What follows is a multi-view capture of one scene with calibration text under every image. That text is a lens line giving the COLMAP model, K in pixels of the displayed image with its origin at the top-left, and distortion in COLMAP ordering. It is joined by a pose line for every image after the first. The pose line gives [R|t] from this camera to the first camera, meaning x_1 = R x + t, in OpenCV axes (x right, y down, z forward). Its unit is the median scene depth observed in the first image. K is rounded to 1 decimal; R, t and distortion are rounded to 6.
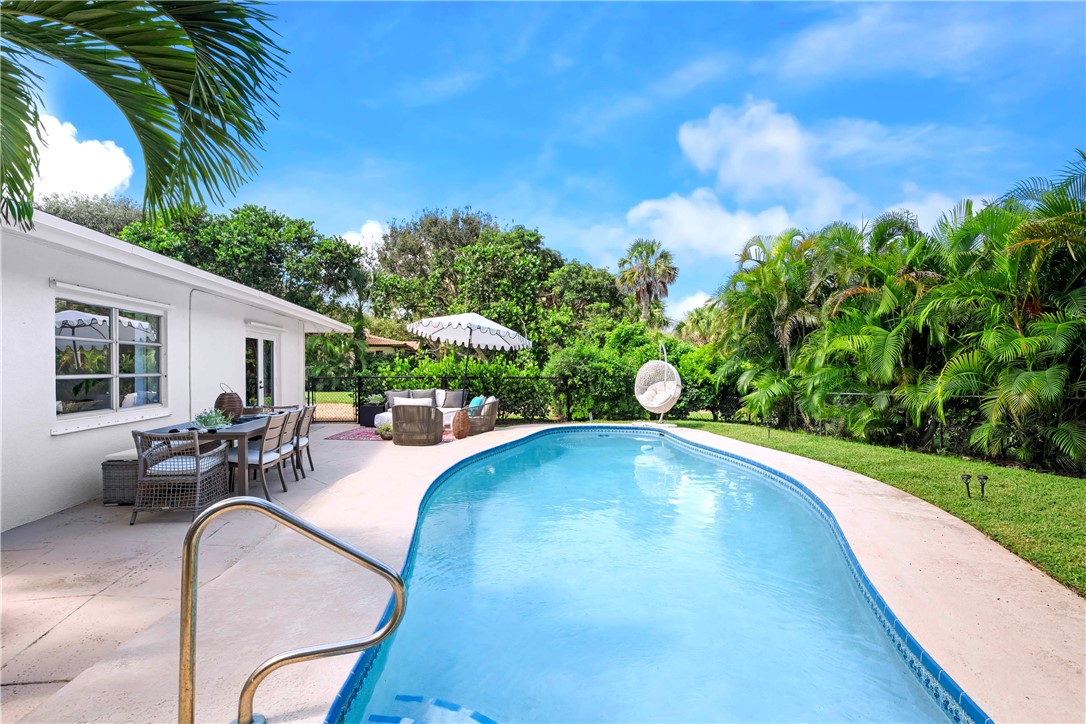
lens RADIAL K [[510.7, 0, 543.0], [0, 510.7, 362.0], [0, 0, 1]] dist [-0.000485, -0.000030]
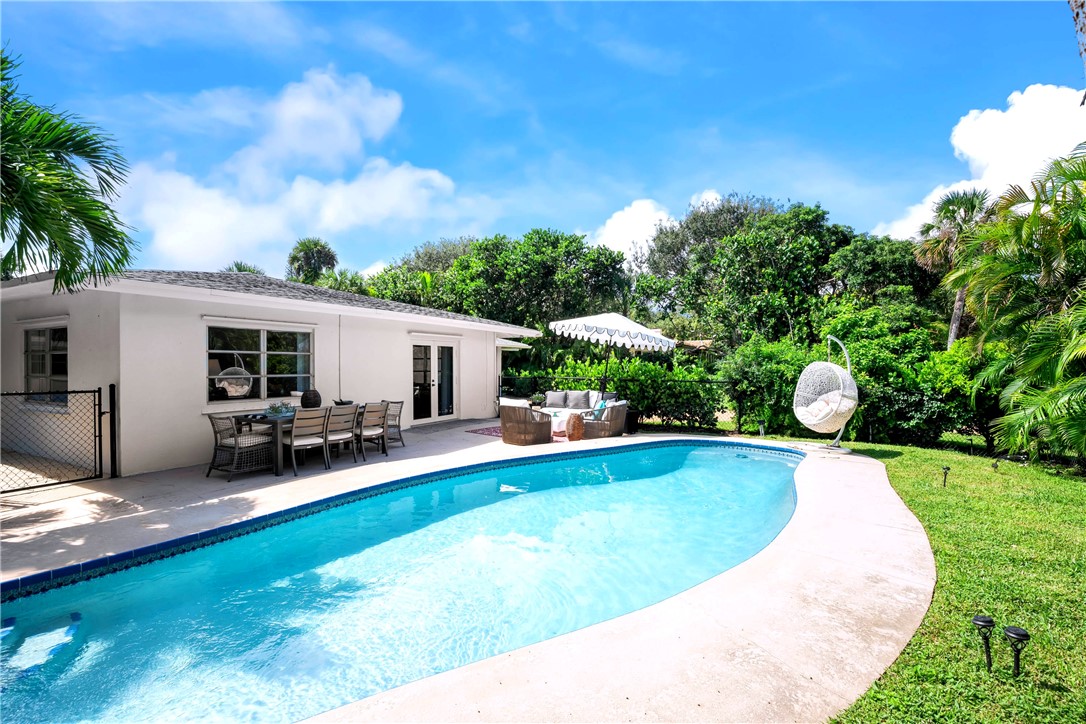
lens RADIAL K [[508.8, 0, 543.0], [0, 508.8, 362.0], [0, 0, 1]] dist [-0.000440, -0.000053]
pose [[0.811119, -0.002871, -0.584875, 0.127884], [0.004278, 0.999990, 0.001023, -0.002223], [0.584866, -0.003332, 0.811123, 0.057709]]
